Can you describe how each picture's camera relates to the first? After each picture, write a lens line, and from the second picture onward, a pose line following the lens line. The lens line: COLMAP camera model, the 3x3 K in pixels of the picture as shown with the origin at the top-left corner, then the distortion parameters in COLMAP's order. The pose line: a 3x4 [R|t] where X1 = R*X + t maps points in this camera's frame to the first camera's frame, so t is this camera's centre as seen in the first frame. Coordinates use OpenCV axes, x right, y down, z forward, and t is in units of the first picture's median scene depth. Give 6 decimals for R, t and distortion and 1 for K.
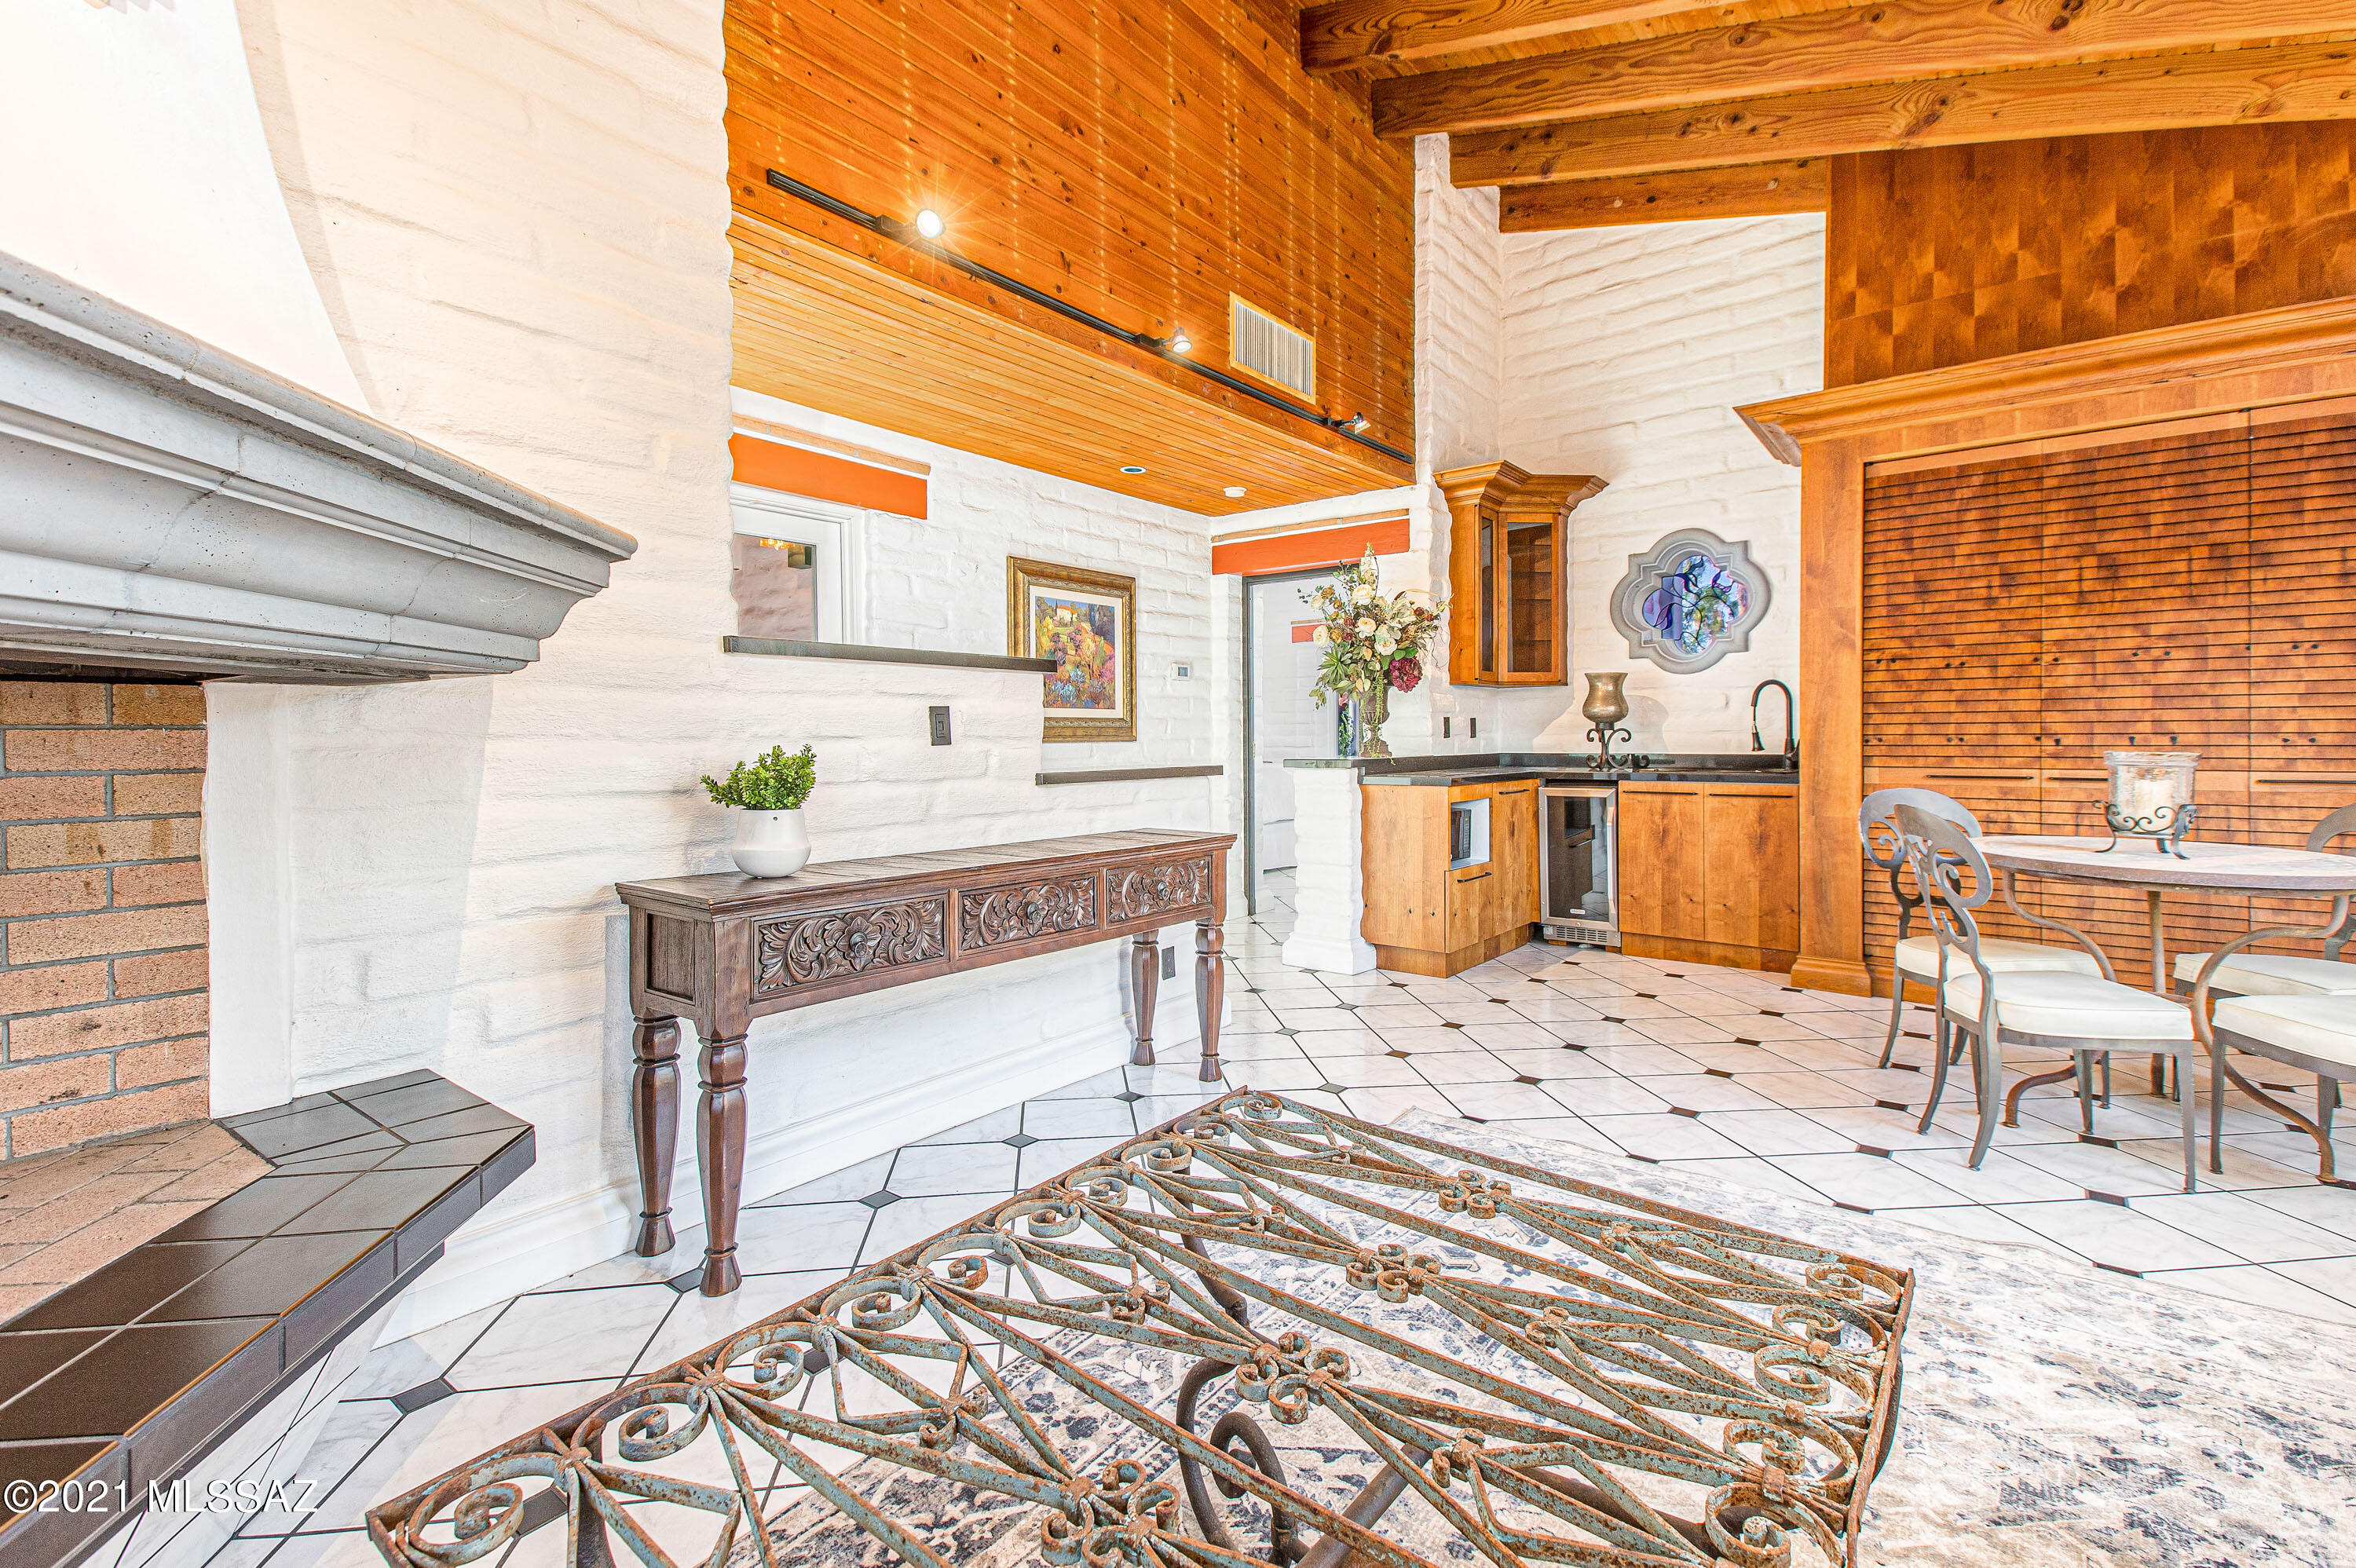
lens RADIAL K [[1054.9, 0, 1177.6], [0, 1054.9, 732.0], [0, 0, 1]] dist [0.053678, -0.024239]
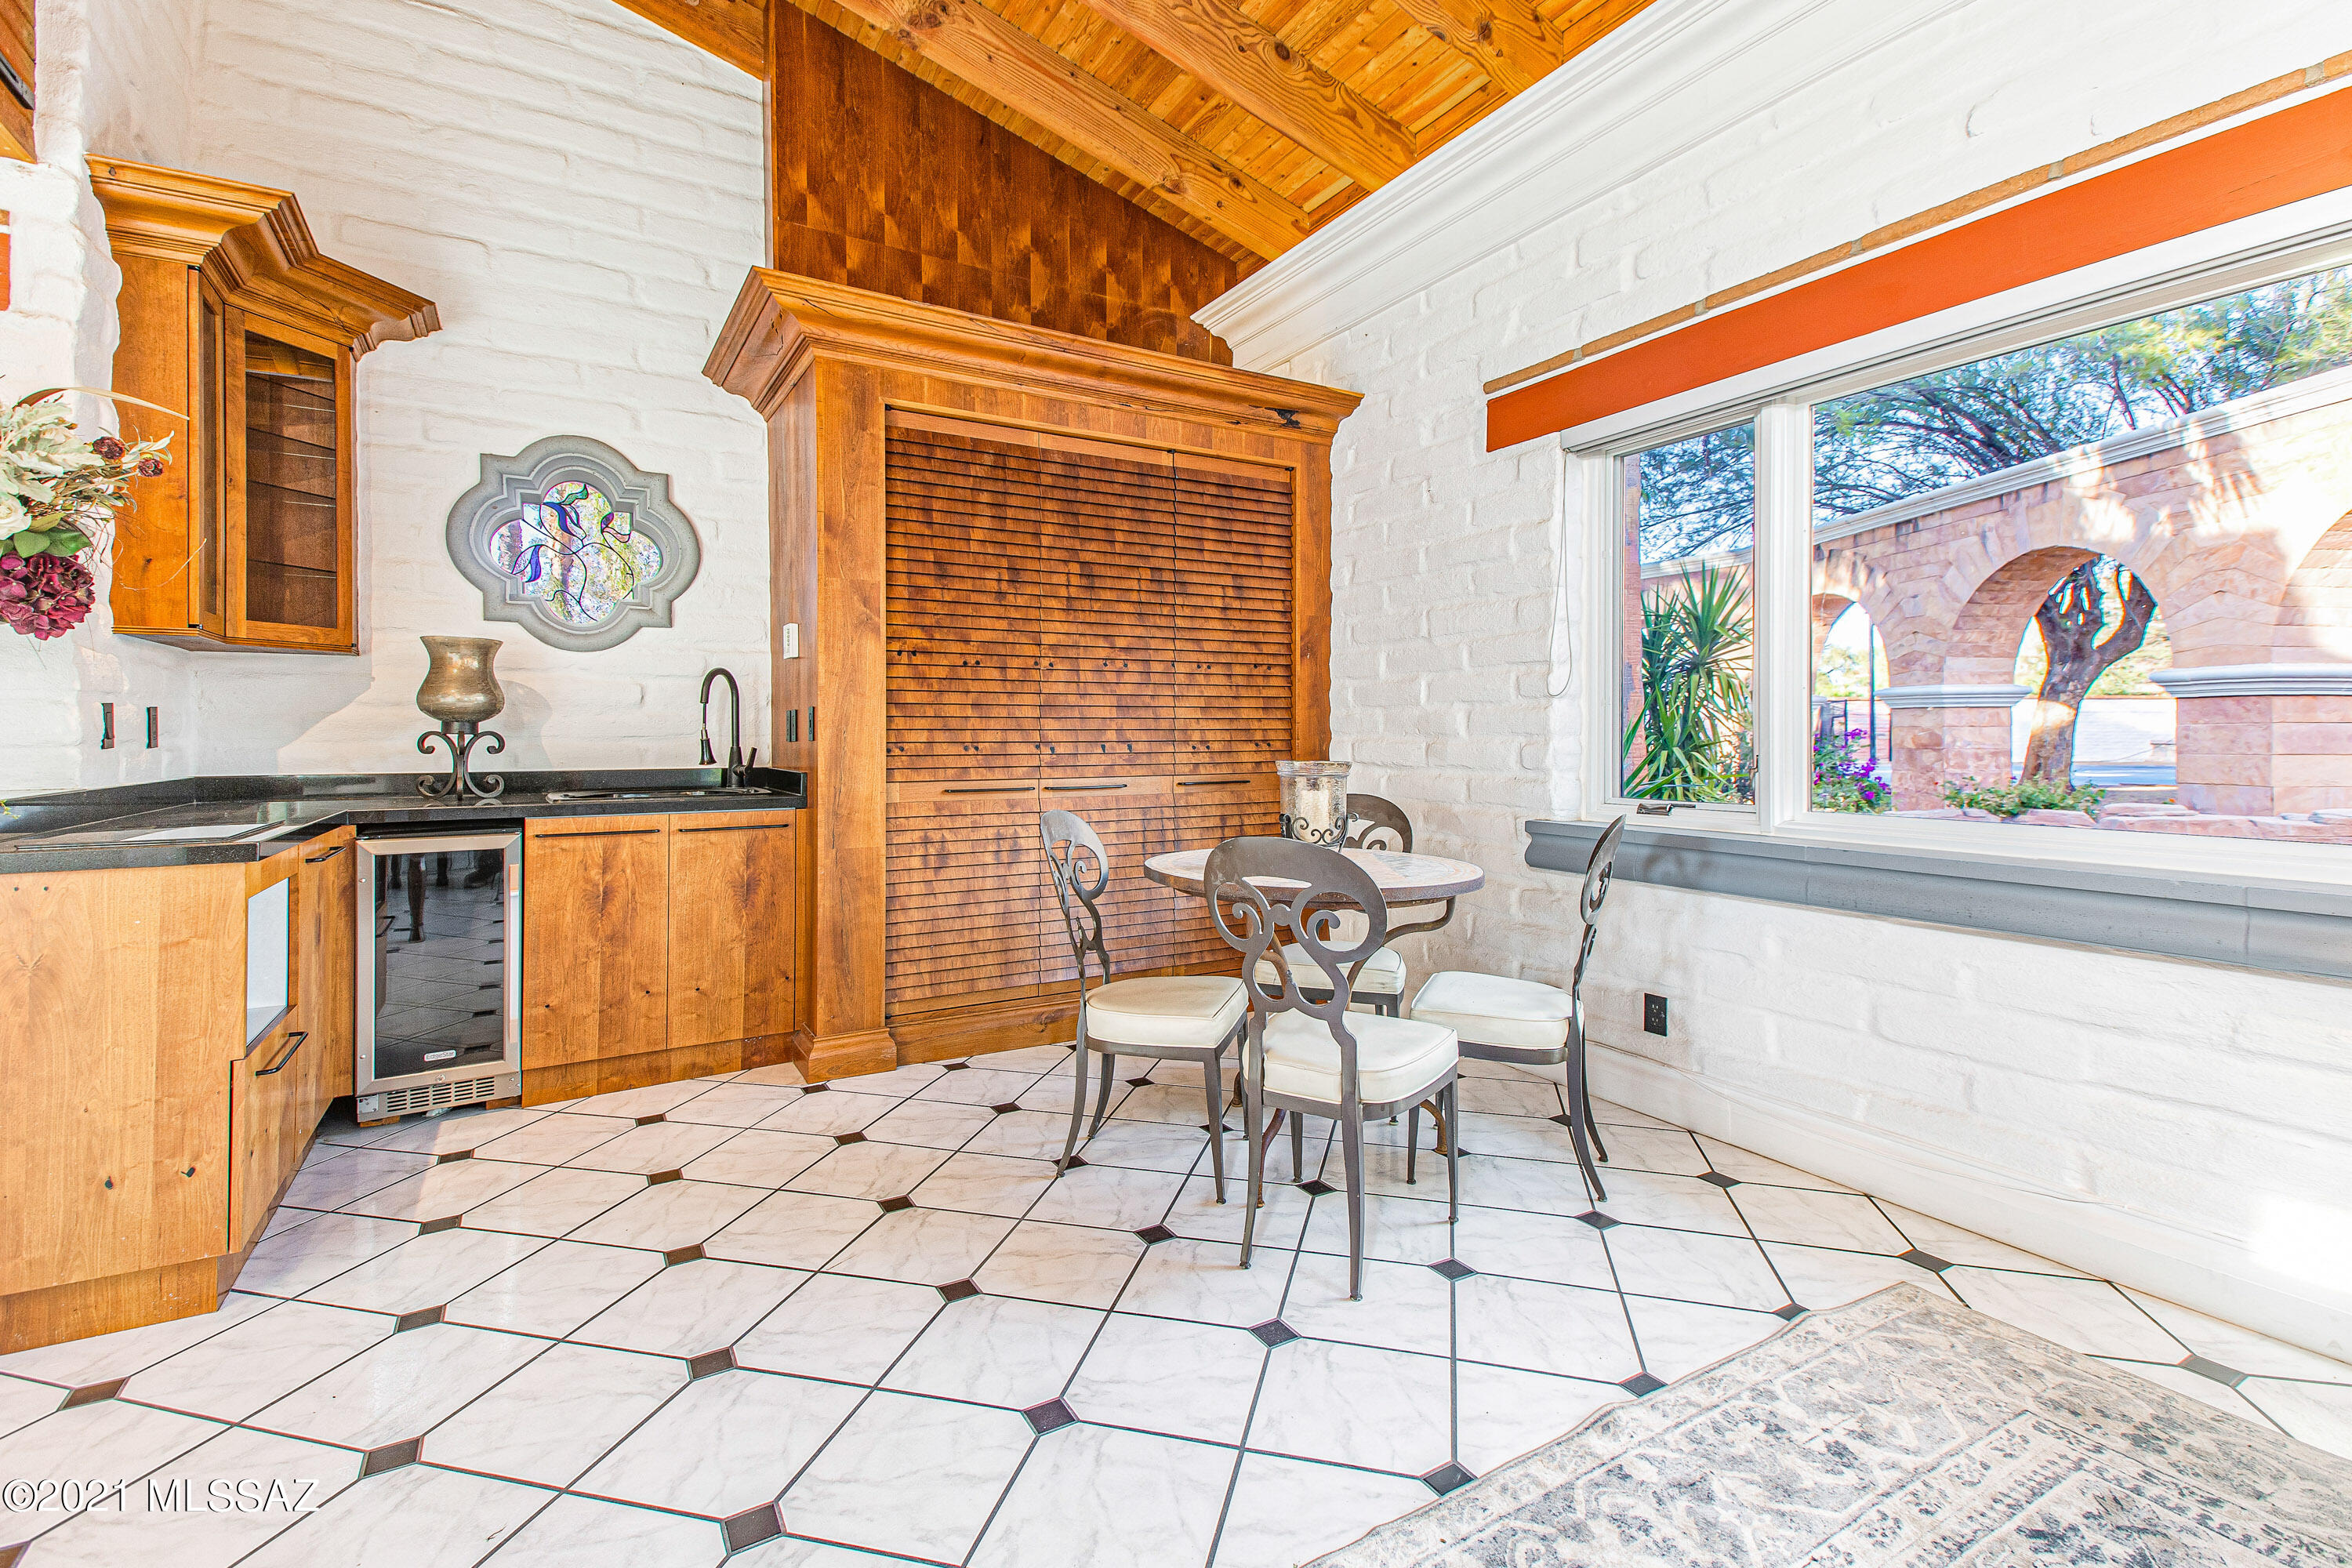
lens RADIAL K [[1053.2, 0, 1175.6], [0, 1053.2, 732.1], [0, 0, 1]] dist [0.053678, -0.024239]
pose [[0.357799, 0.008482, 0.933760, -0.023964], [-0.005373, 0.999961, -0.007024, -0.000931], [-0.933783, -0.002503, 0.357831, 0.527093]]
